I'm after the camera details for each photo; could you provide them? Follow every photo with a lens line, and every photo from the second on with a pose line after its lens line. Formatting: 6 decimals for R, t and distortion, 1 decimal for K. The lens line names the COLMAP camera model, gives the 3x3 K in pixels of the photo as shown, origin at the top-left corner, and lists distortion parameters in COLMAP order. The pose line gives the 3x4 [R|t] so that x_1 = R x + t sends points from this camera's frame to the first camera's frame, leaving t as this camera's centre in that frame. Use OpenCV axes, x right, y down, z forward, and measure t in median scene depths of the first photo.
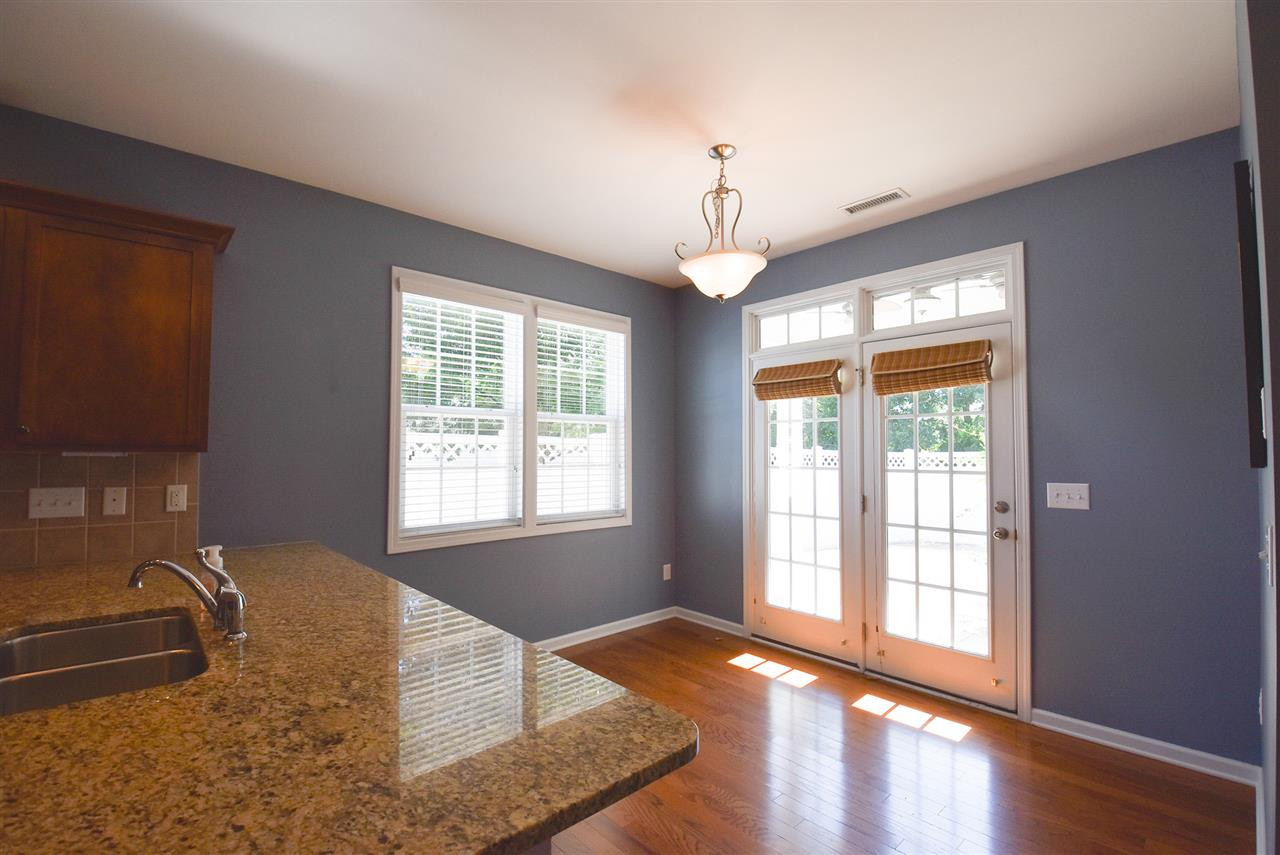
lens RADIAL K [[573.4, 0, 640.5], [0, 573.4, 433.5], [0, 0, 1]] dist [0.000535, -0.018318]
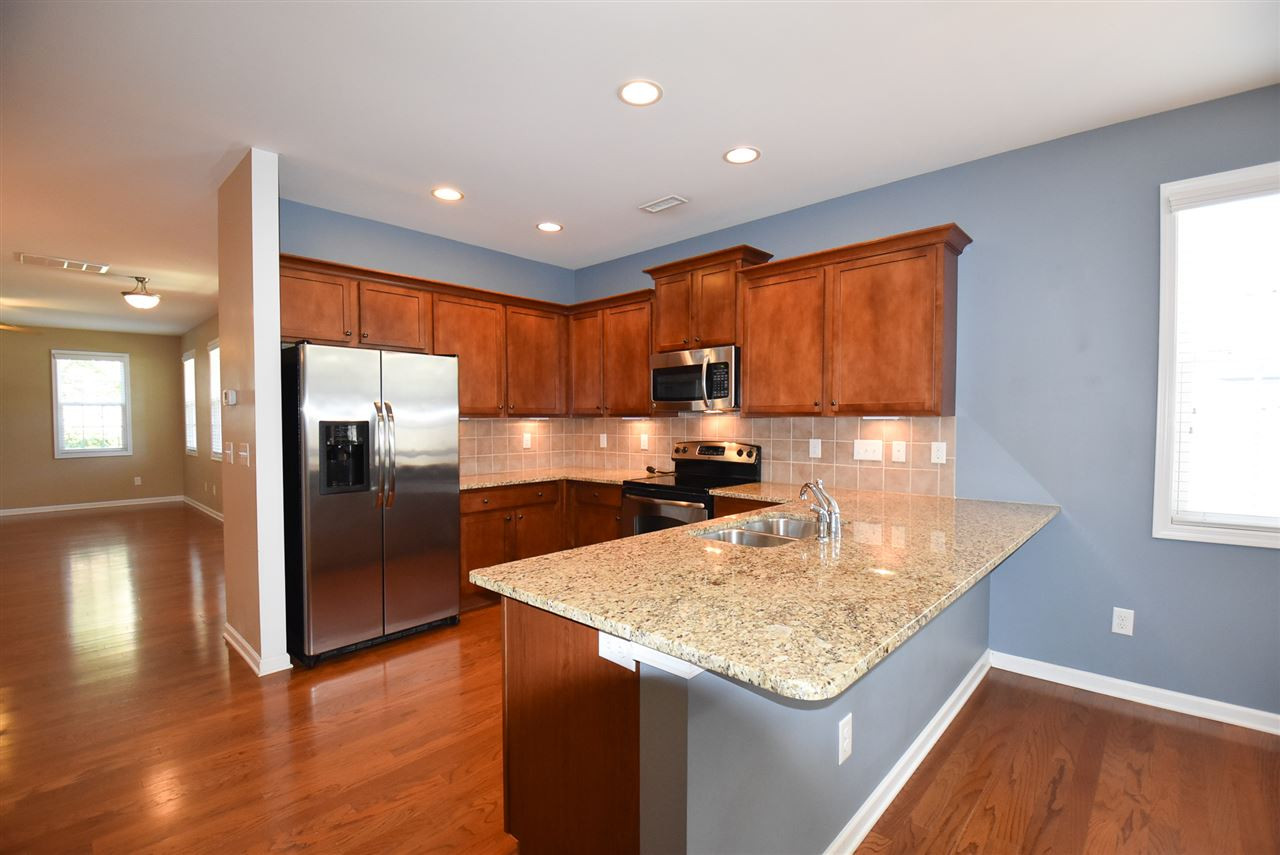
lens RADIAL K [[573.4, 0, 640.5], [0, 573.4, 433.5], [0, 0, 1]] dist [0.000535, -0.018318]
pose [[0.076921, 0.025589, -0.996709, 1.031213], [0.031689, 0.999103, 0.028096, 0.035001], [0.996533, -0.033746, 0.076041, 0.602002]]
